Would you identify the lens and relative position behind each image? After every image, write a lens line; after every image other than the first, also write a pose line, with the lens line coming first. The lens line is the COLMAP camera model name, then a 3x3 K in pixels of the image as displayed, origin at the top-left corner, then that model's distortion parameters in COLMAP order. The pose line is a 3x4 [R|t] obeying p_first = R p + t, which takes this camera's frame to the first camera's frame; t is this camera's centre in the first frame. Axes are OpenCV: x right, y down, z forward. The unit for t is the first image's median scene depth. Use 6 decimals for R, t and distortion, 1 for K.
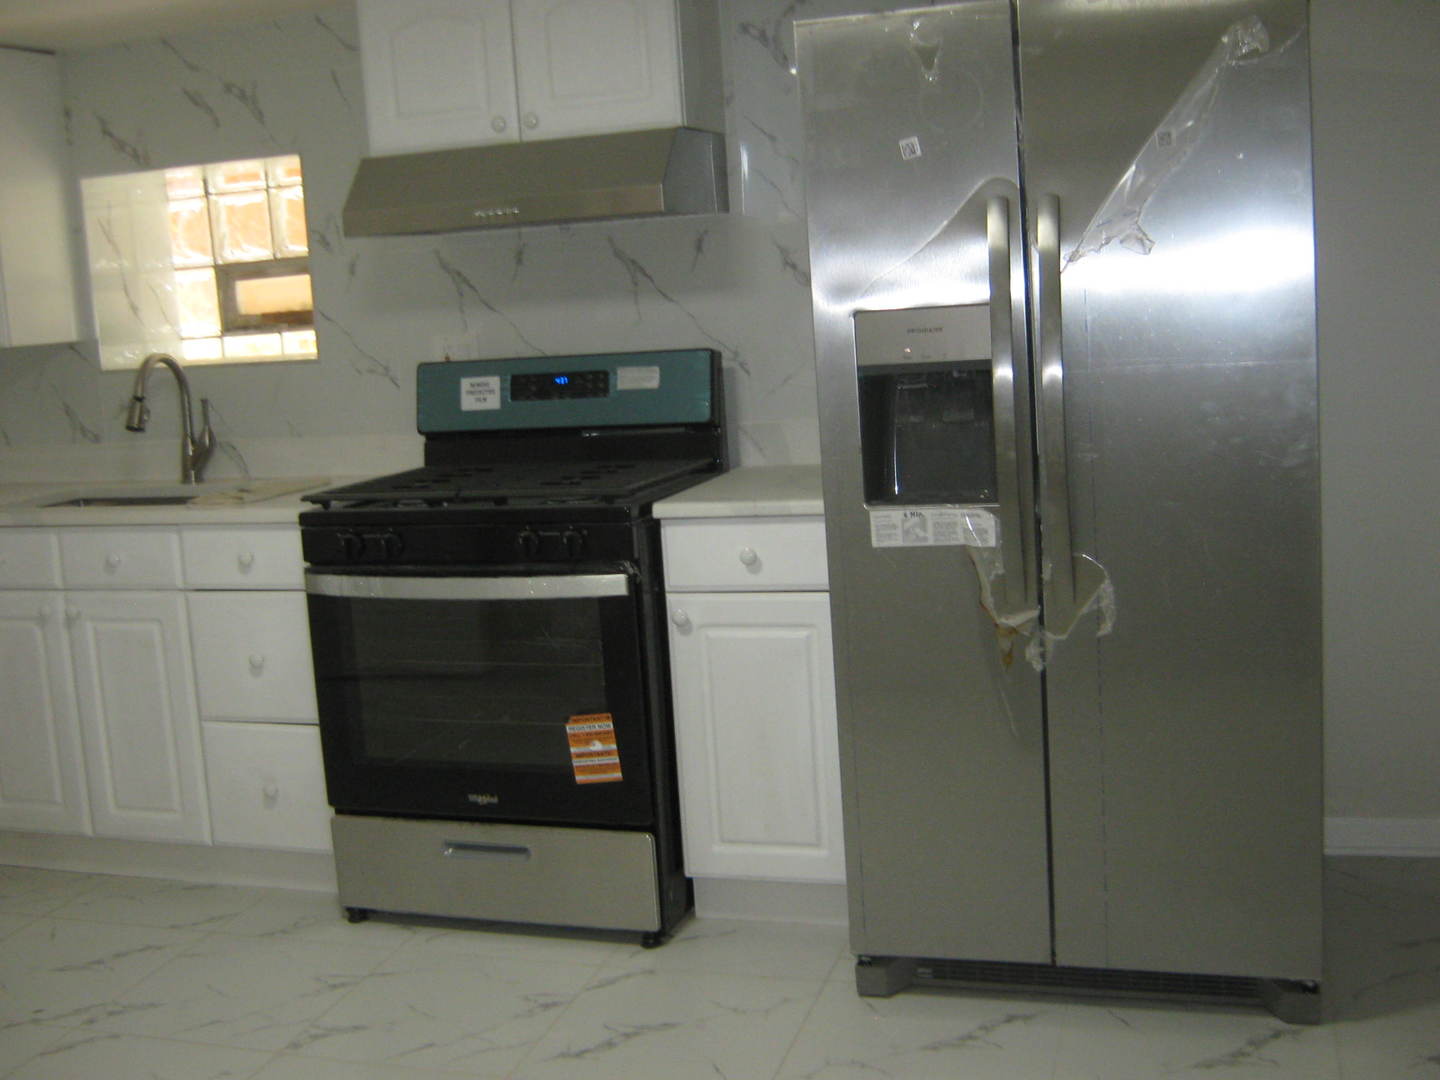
lens RADIAL K [[1615.3, 0, 720.0], [0, 1615.3, 540.0], [0, 0, 1]] dist [-0.108395, 0.066274]
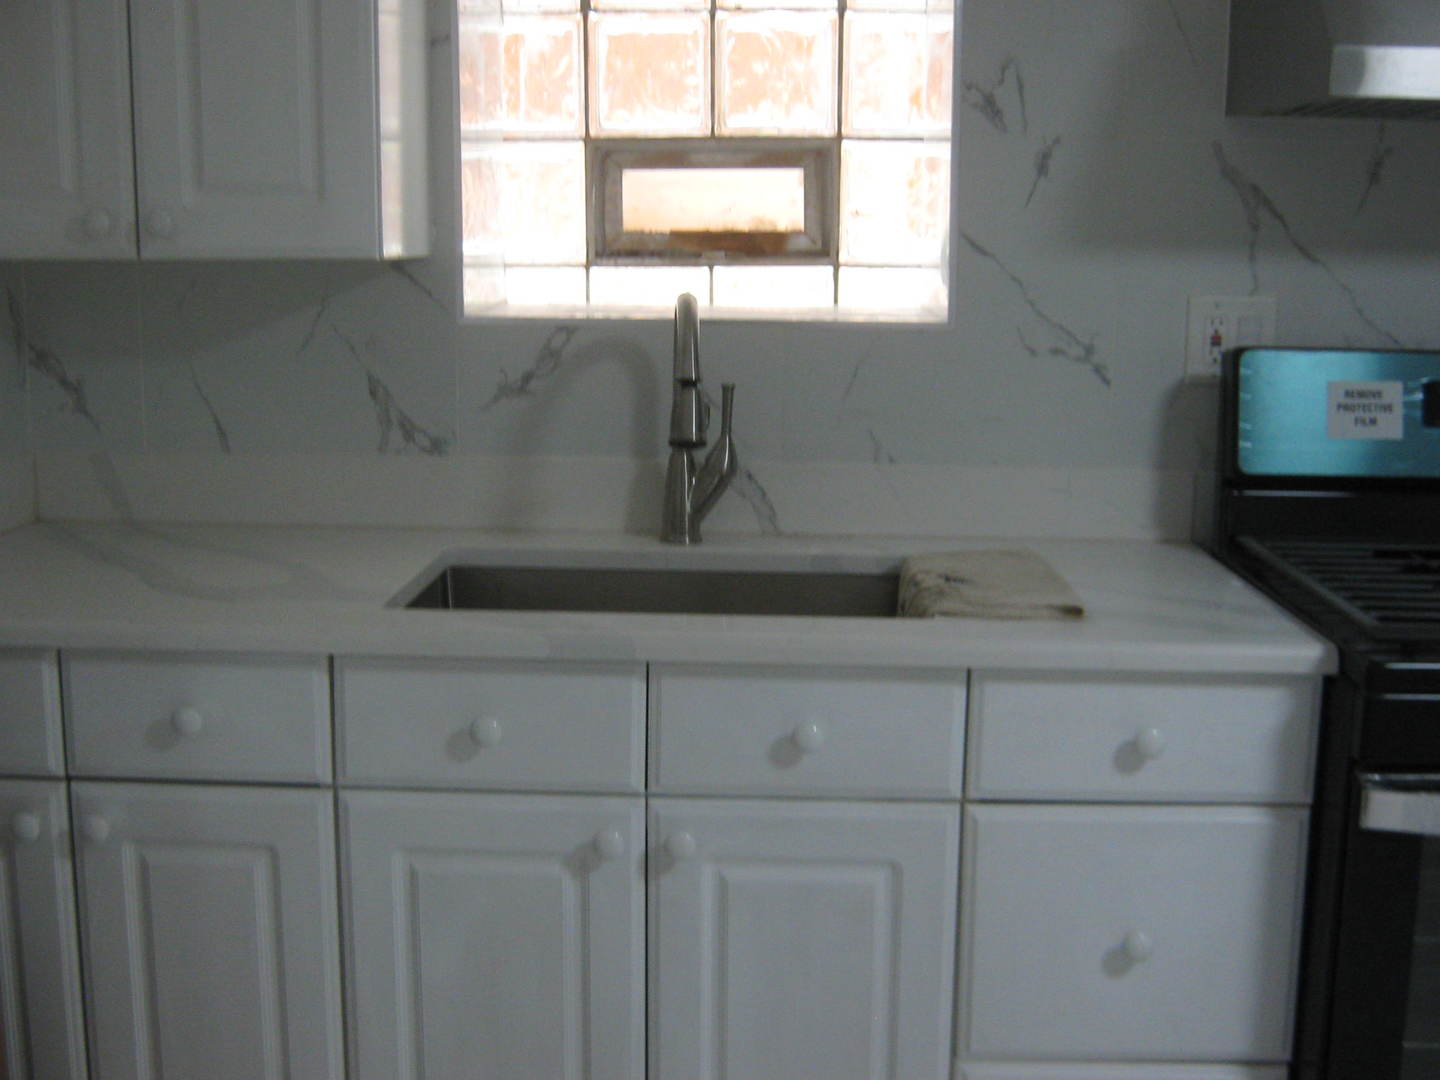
lens RADIAL K [[1591.3, 0, 720.0], [0, 1591.3, 540.0], [0, 0, 1]] dist [-0.051211, -0.034715]
pose [[0.961507, 0.017797, 0.274205, -0.464059], [-0.024062, 0.999520, 0.019498, -0.047000], [-0.273726, -0.025345, 0.961474, 0.490552]]
